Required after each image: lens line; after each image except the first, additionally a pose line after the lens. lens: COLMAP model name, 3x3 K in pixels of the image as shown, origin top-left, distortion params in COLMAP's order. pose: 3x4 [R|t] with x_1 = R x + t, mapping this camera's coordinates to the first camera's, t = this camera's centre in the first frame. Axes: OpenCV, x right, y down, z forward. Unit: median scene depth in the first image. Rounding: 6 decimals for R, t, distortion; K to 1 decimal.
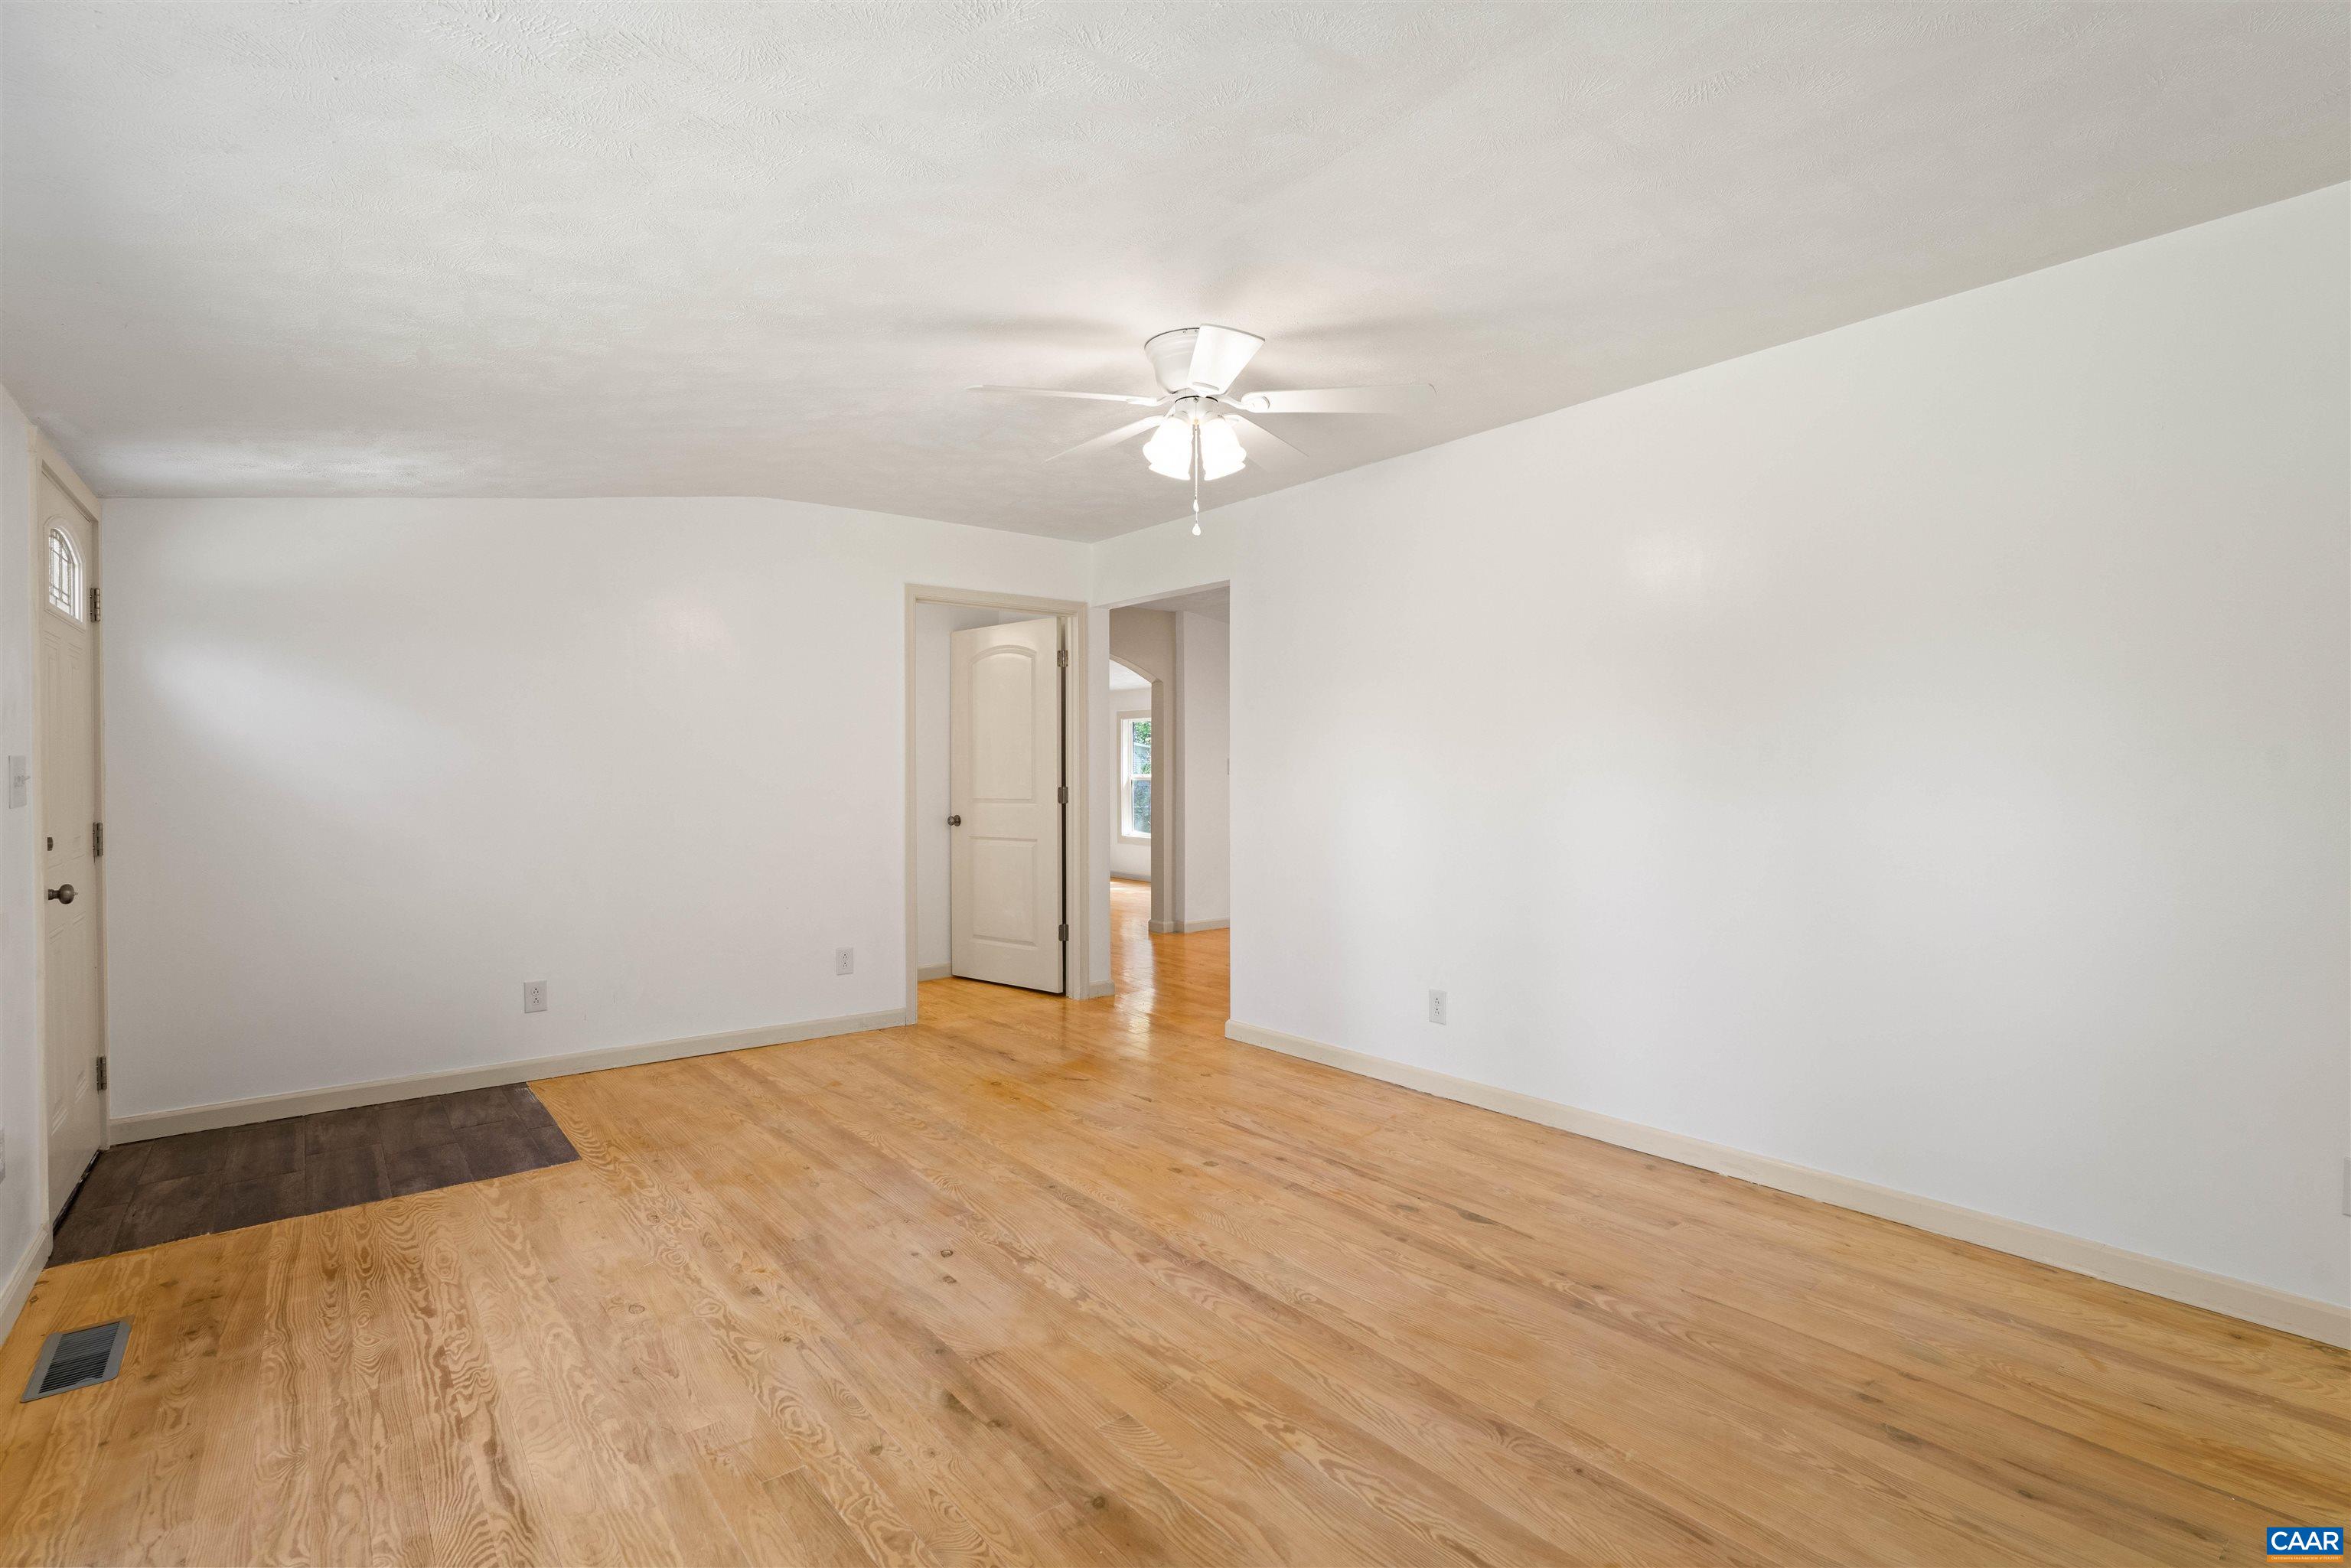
lens RADIAL K [[1122.1, 0, 1172.6], [0, 1122.1, 769.3], [0, 0, 1]] dist [-0.012348, -0.000171]
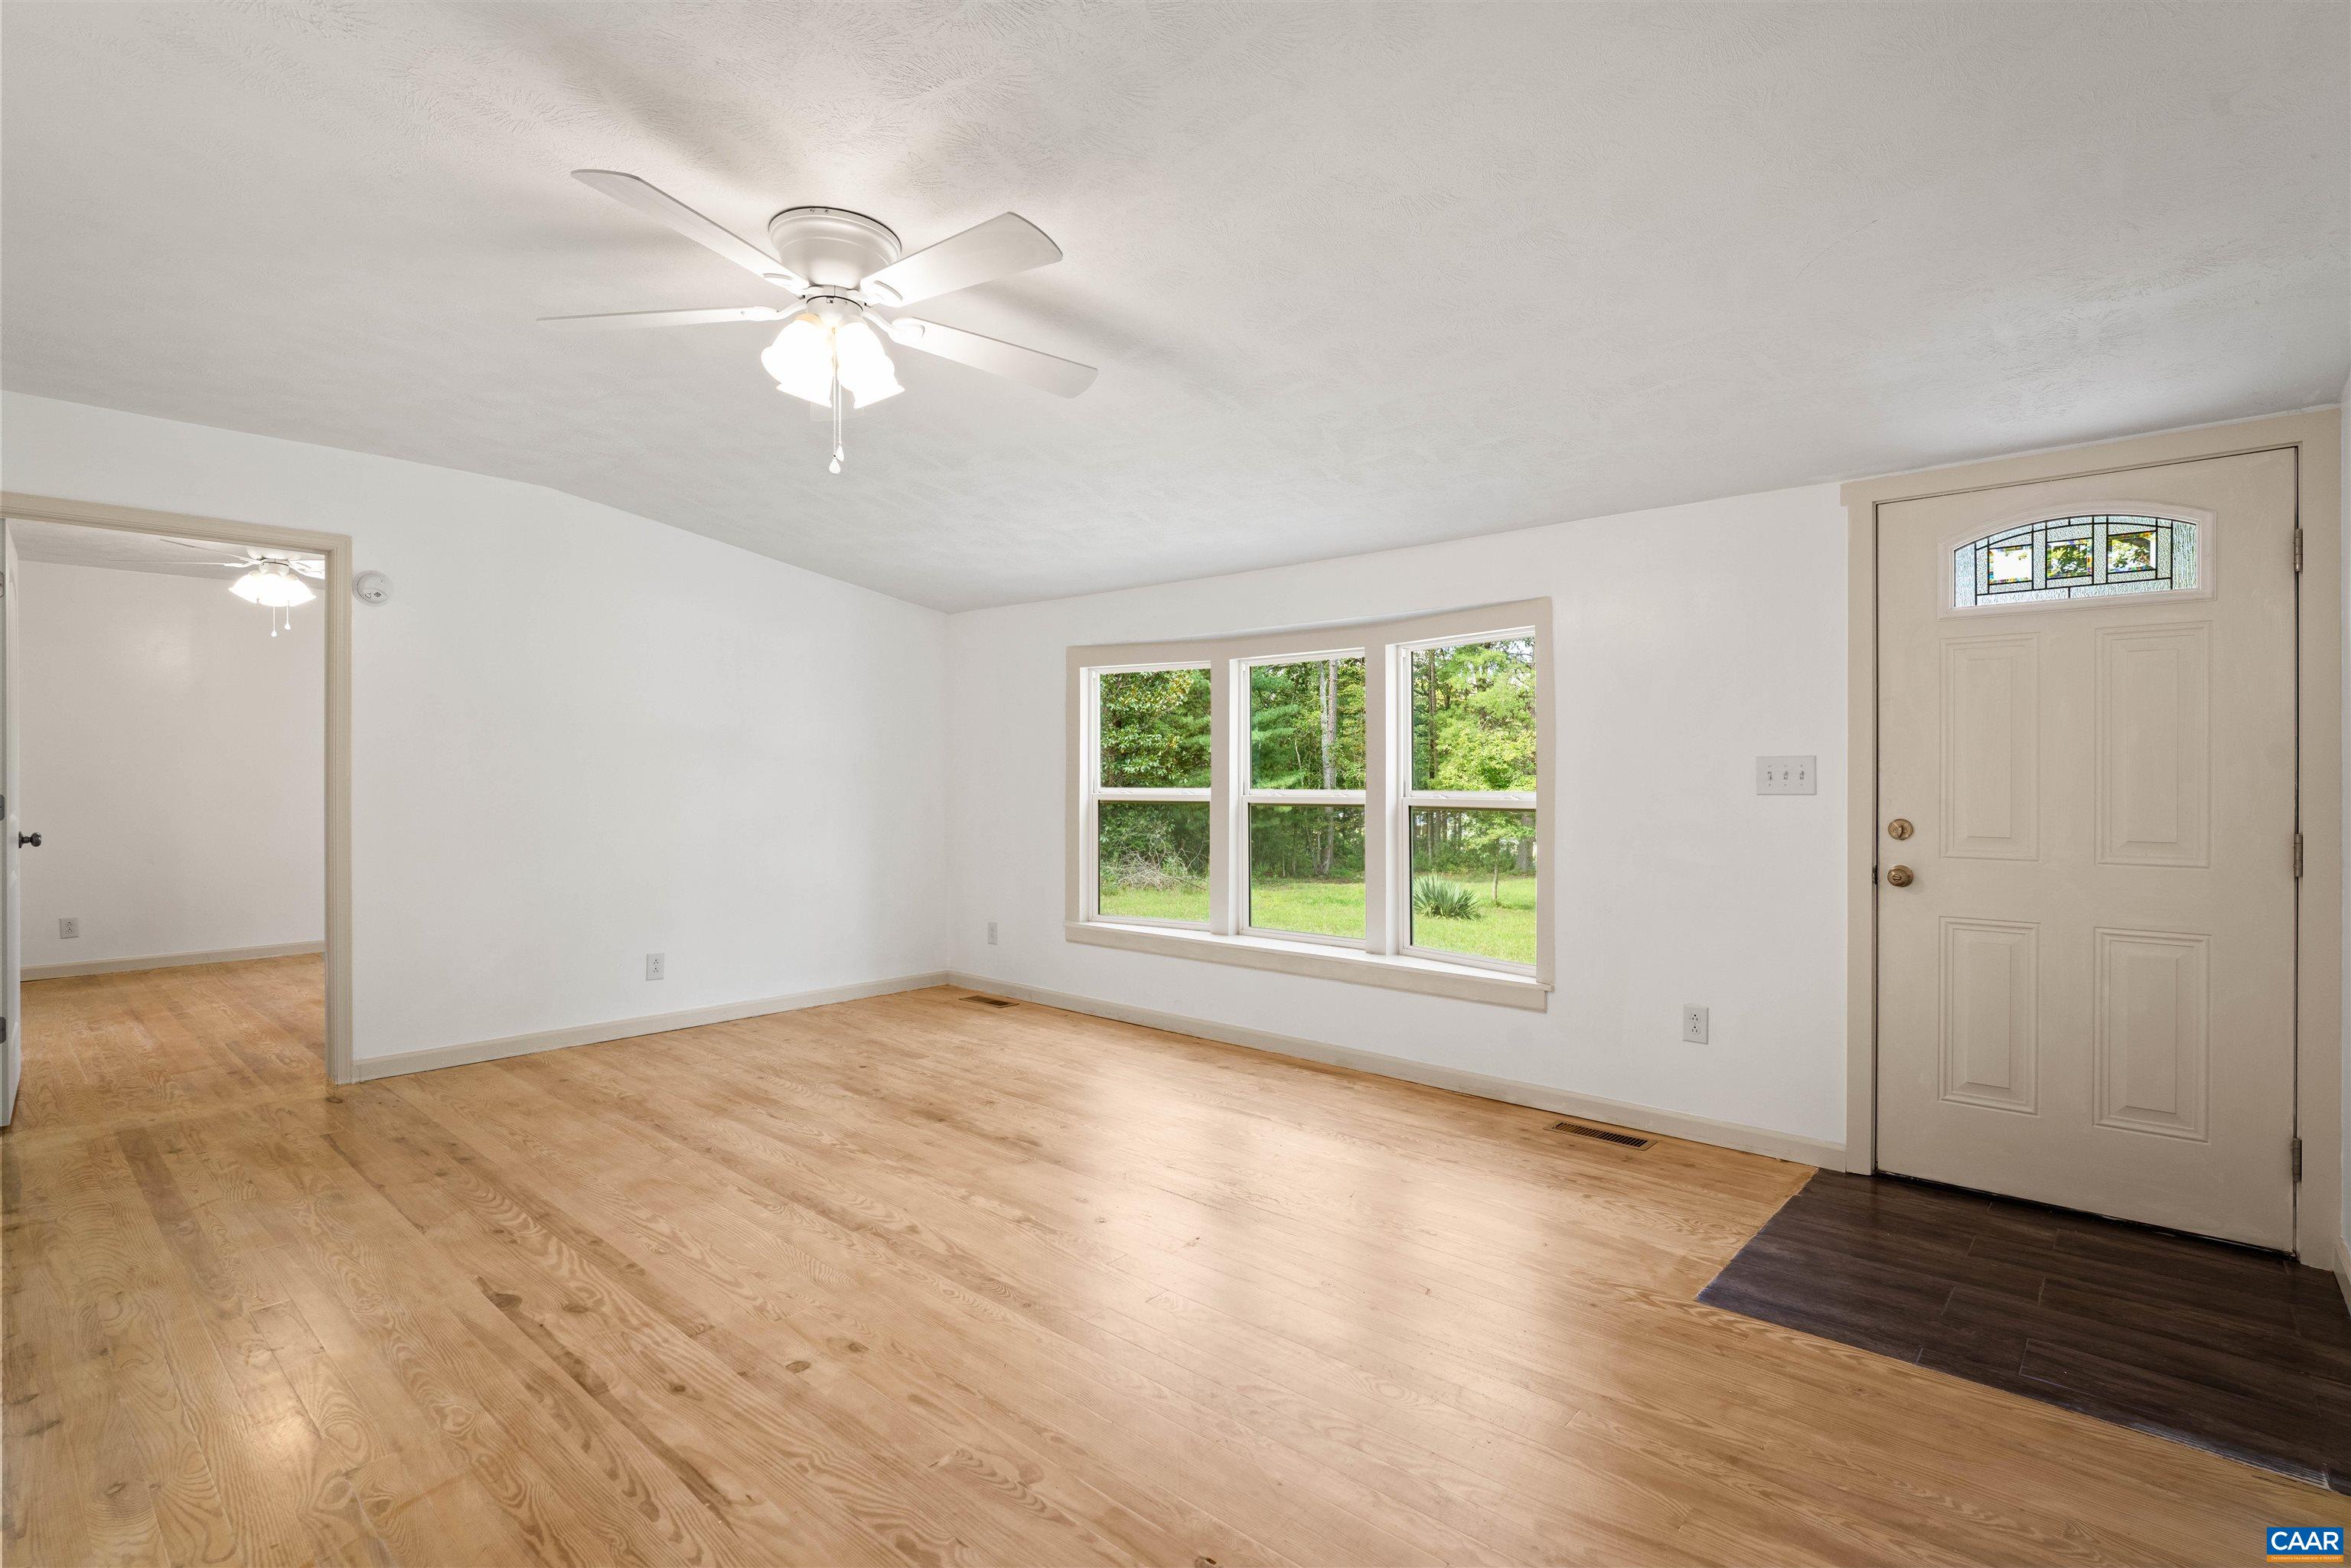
lens RADIAL K [[1122.1, 0, 1172.6], [0, 1122.1, 769.3], [0, 0, 1]] dist [-0.012348, -0.000171]
pose [[-0.984927, 0.002600, -0.172953, -0.084028], [0.002841, 0.999995, -0.001148, 0.003444], [0.172949, -0.001622, -0.984929, 2.021037]]
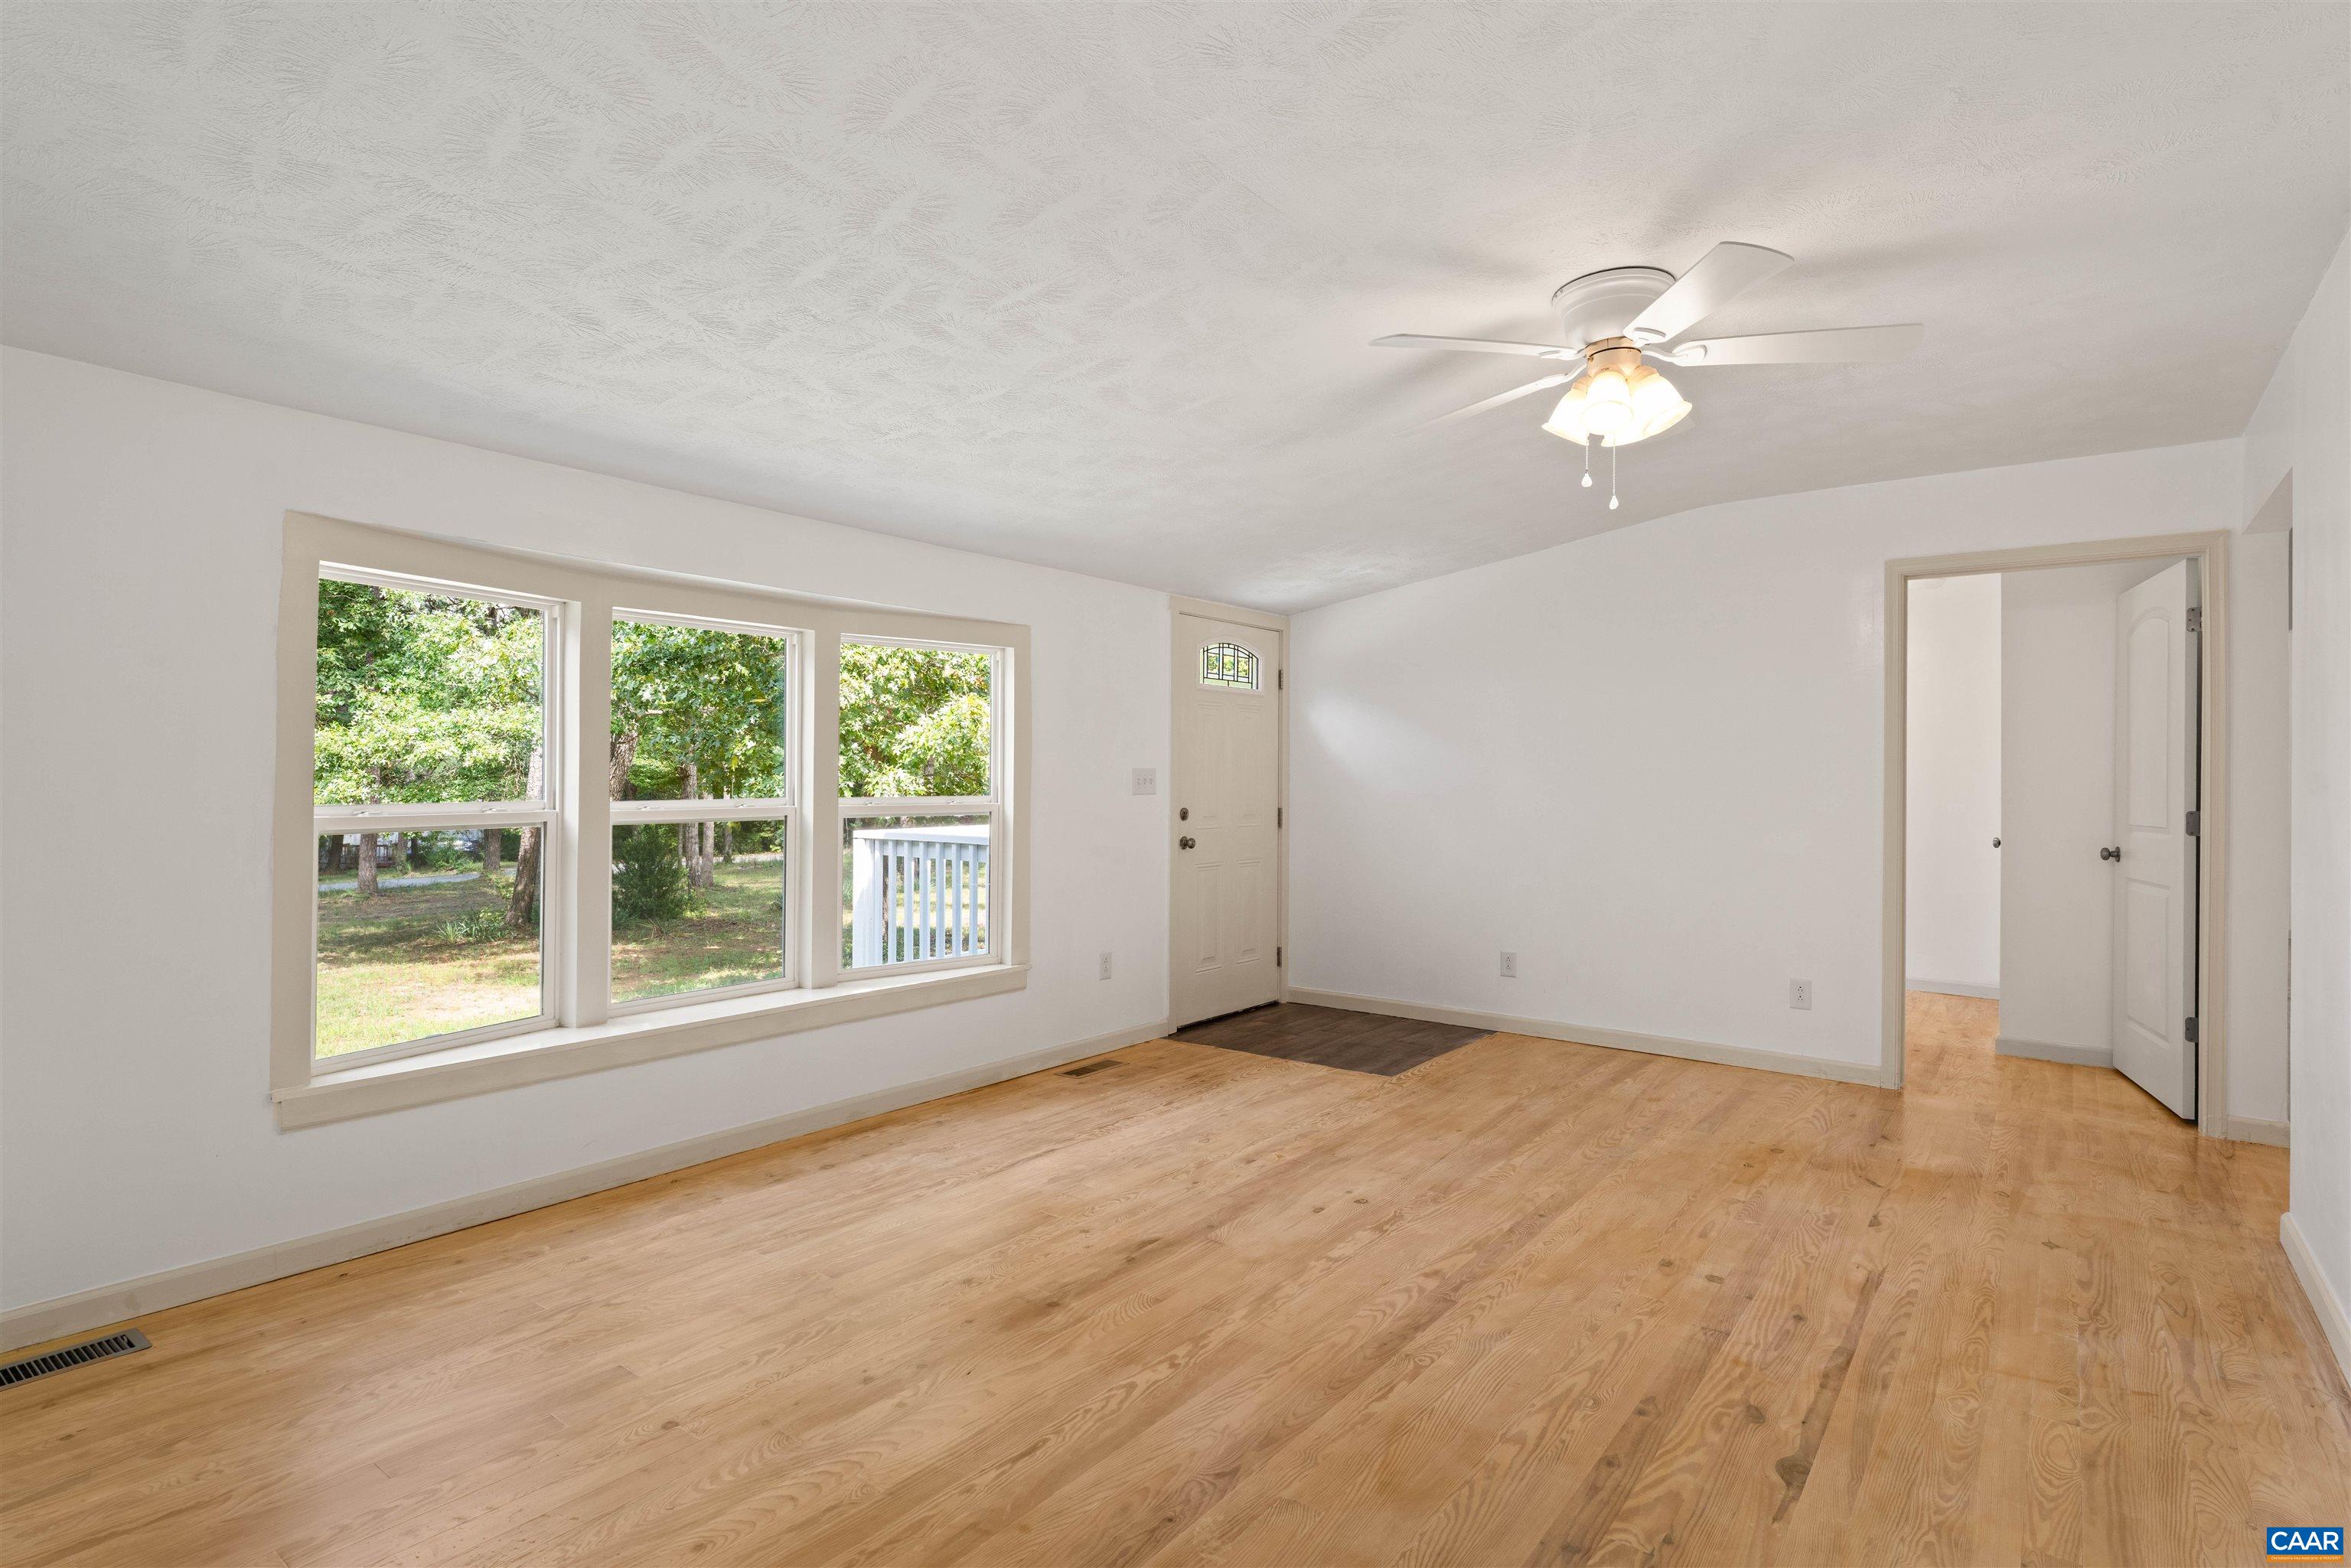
lens RADIAL K [[1161.6, 0, 1167.9], [0, 1161.6, 770.8], [0, 0, 1]] dist [-0.013022, 0.000628]
pose [[0.241494, 0.000506, -0.970402, 0.883658], [-0.008824, 0.999960, -0.001674, -0.004841], [0.970362, 0.008967, 0.241488, 0.505465]]
